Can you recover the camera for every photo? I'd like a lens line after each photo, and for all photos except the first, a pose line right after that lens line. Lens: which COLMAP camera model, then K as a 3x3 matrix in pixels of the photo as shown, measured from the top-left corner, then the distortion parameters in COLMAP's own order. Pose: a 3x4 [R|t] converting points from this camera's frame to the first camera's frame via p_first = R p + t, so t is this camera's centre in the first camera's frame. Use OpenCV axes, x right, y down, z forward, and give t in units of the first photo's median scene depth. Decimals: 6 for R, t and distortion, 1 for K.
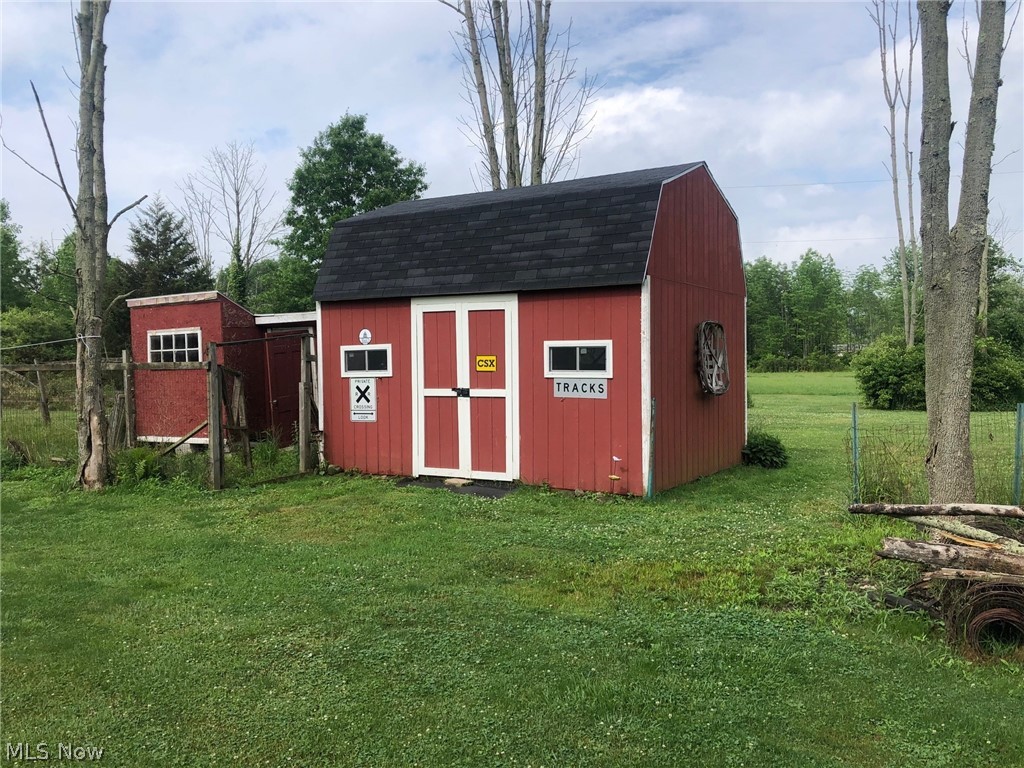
lens RADIAL K [[784.7, 0, 512.0], [0, 784.7, 384.0], [0, 0, 1]] dist [-0.002306, -0.005784]
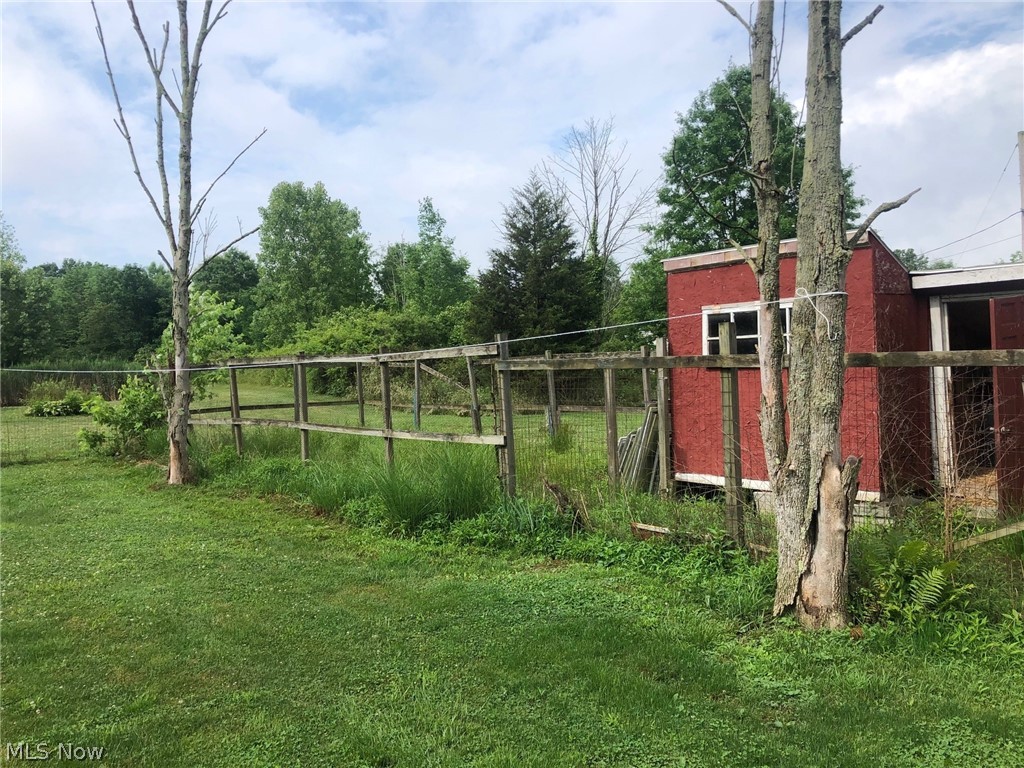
lens RADIAL K [[784.7, 0, 512.0], [0, 784.7, 384.0], [0, 0, 1]] dist [-0.002306, -0.005784]
pose [[0.941106, 0.009759, -0.337970, -0.175171], [-0.011009, 0.999938, -0.001782, -0.001564], [0.337932, 0.005397, 0.941155, 0.160341]]
